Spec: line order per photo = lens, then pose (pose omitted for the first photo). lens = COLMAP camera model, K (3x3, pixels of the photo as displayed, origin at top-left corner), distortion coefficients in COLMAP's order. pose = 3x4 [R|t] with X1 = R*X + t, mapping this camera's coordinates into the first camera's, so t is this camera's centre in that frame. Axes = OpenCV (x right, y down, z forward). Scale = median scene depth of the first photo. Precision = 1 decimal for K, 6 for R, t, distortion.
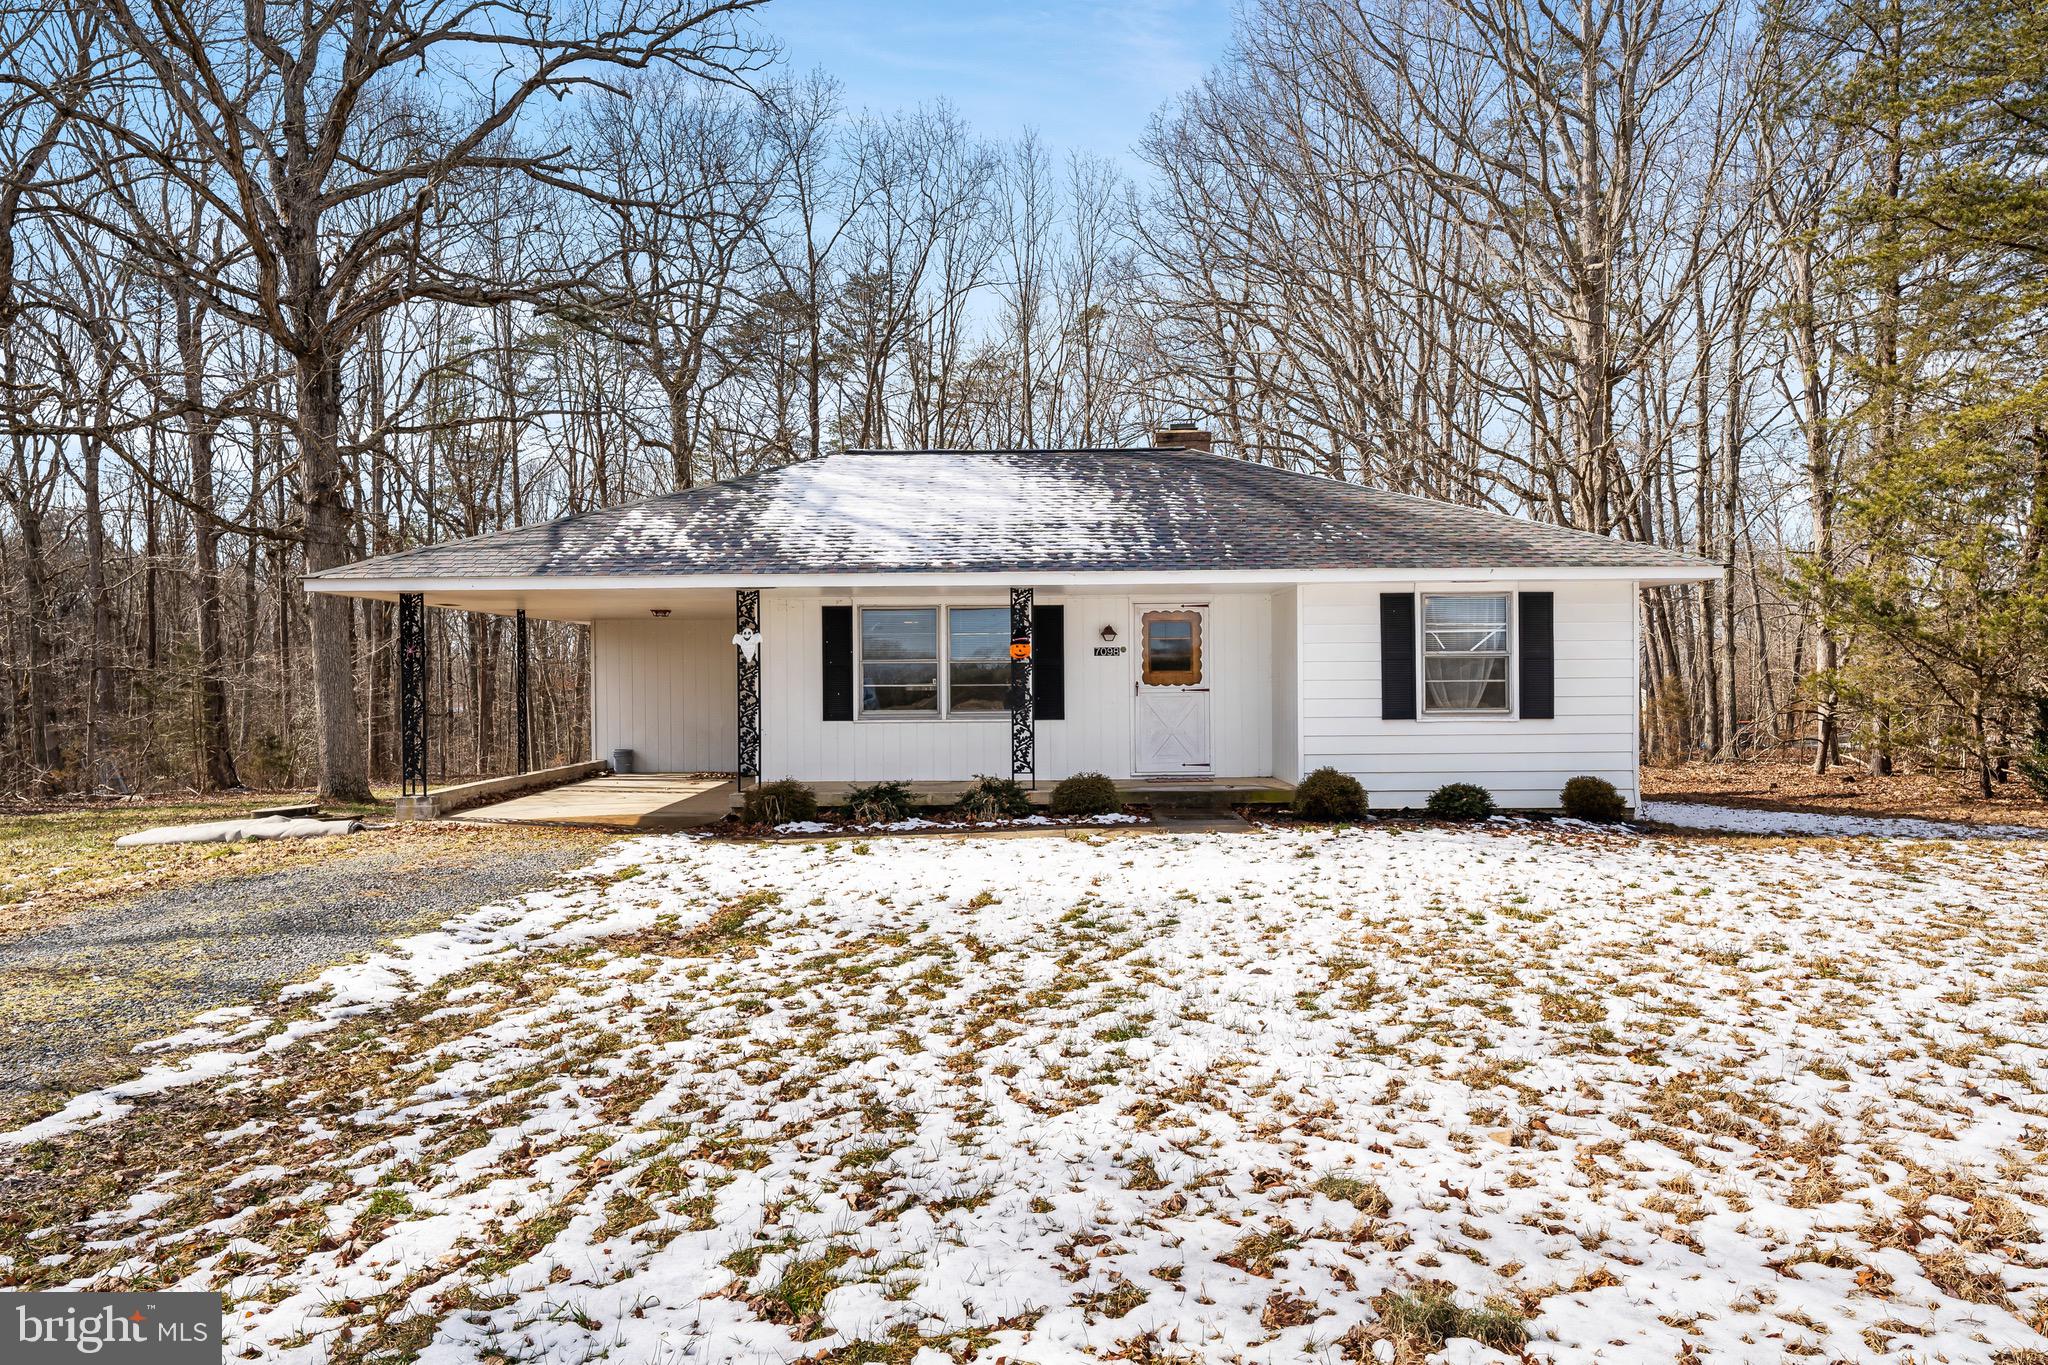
lens RADIAL K [[1353.3, 0, 1018.5], [0, 1353.3, 683.1], [0, 0, 1]] dist [0.013018, 0.001963]
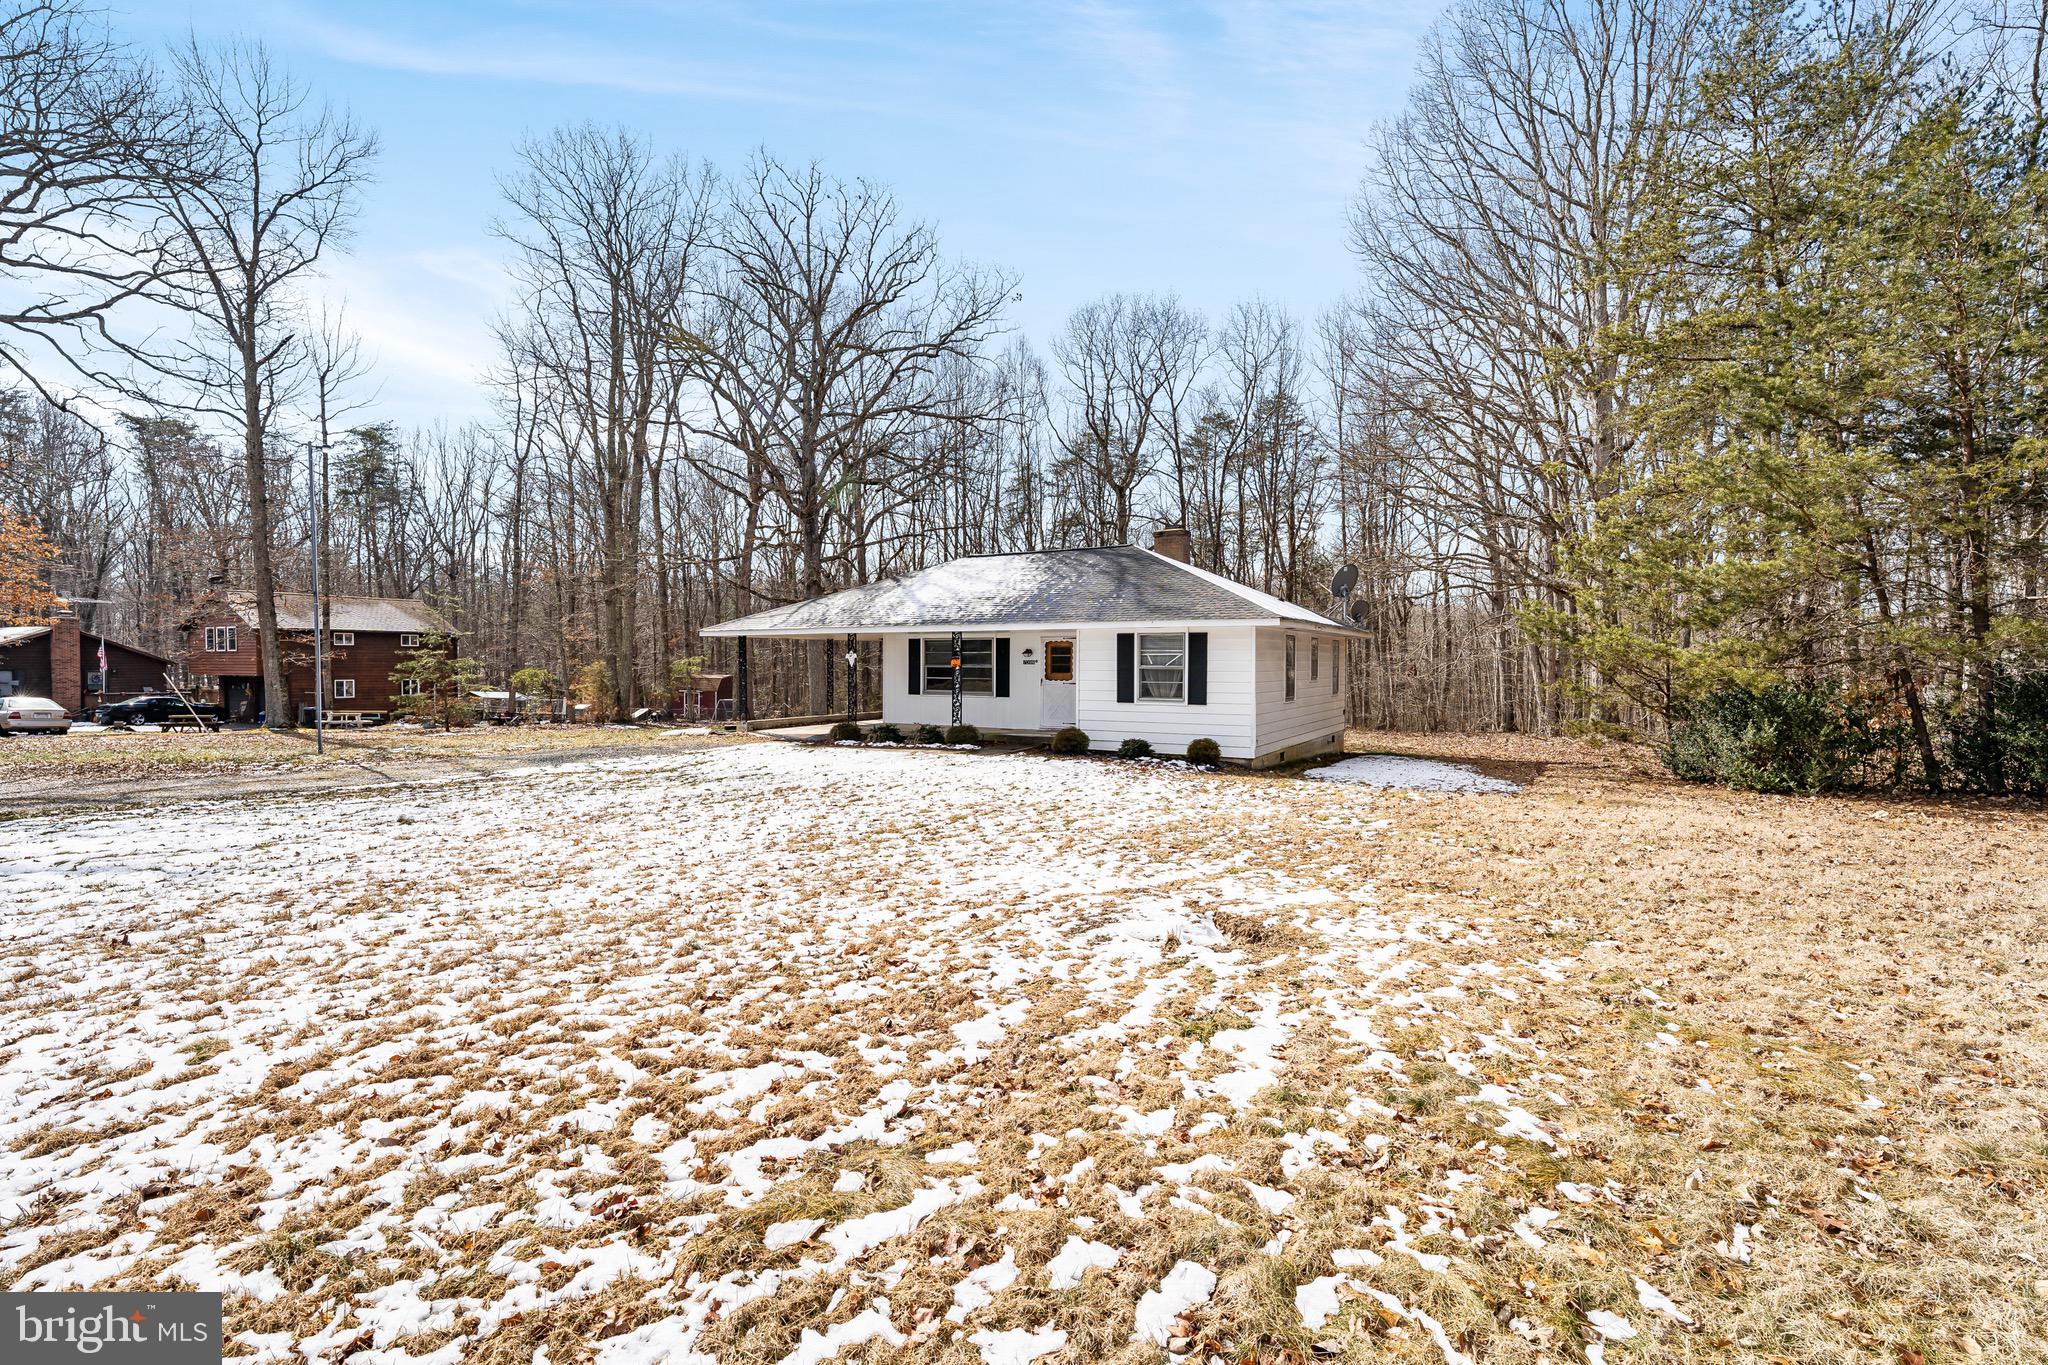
lens RADIAL K [[932.4, 0, 1024.0], [0, 932.4, 682.5], [0, 0, 1]] dist [-0.025030, 0.000027]
pose [[0.863130, 0.023252, -0.504446, 0.790374], [-0.011601, 0.999589, 0.026224, -0.031897], [0.504849, -0.016783, 0.863045, -0.149481]]
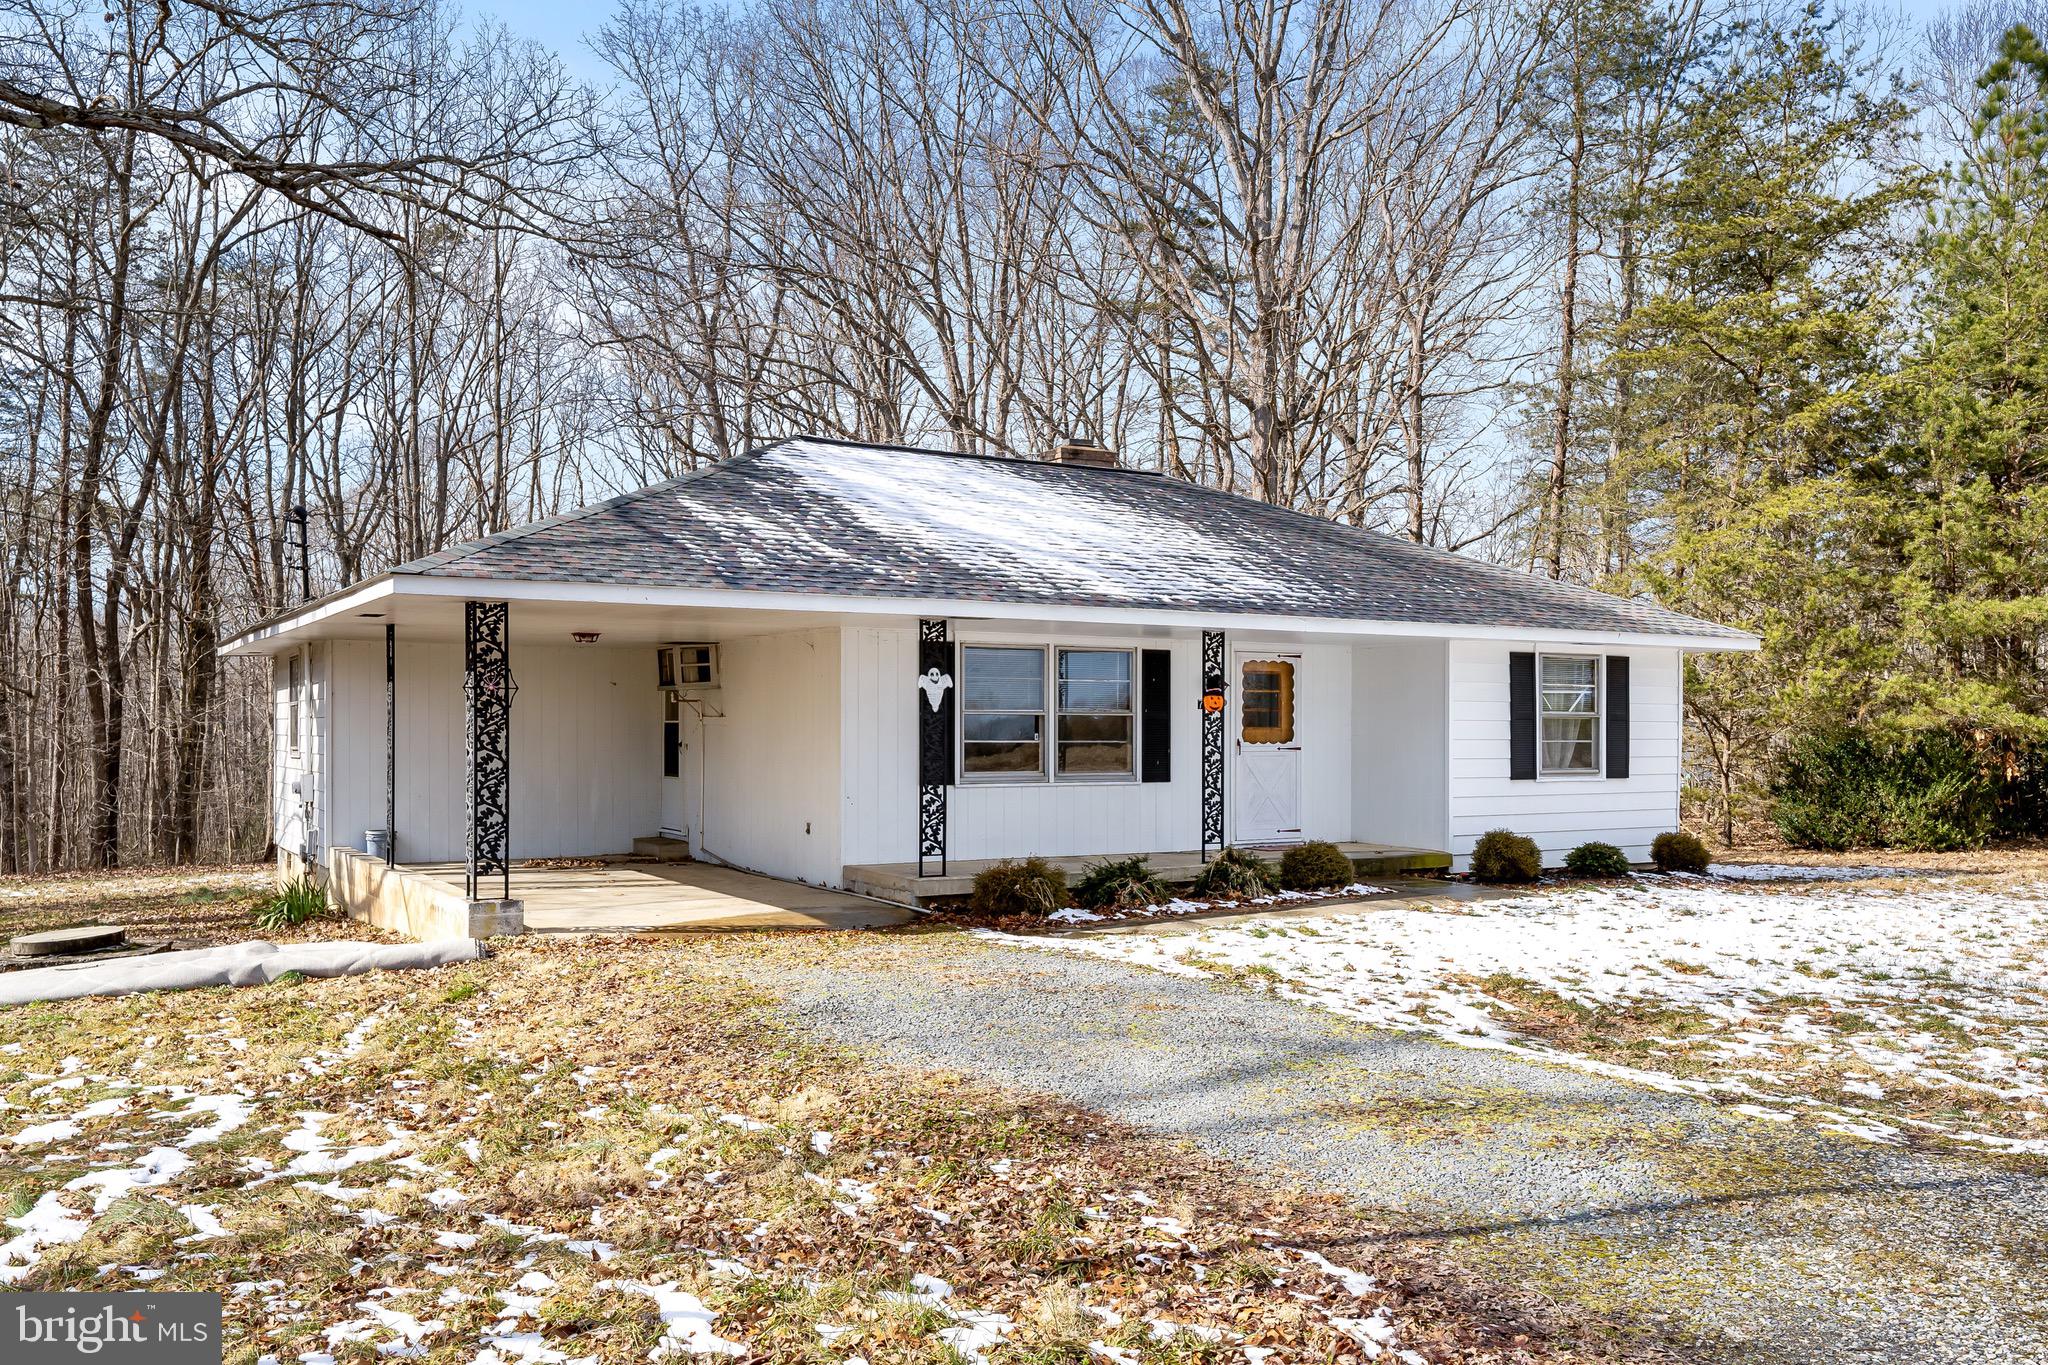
lens RADIAL K [[1692.8, 0, 1086.3], [0, 1692.8, 733.4], [0, 0, 1]] dist [0.011562, 0.009276]
pose [[0.845511, 0.009158, 0.533879, -0.647297], [-0.007961, 0.999958, -0.004545, 0.001189], [-0.533898, -0.000407, 0.845549, 0.122348]]
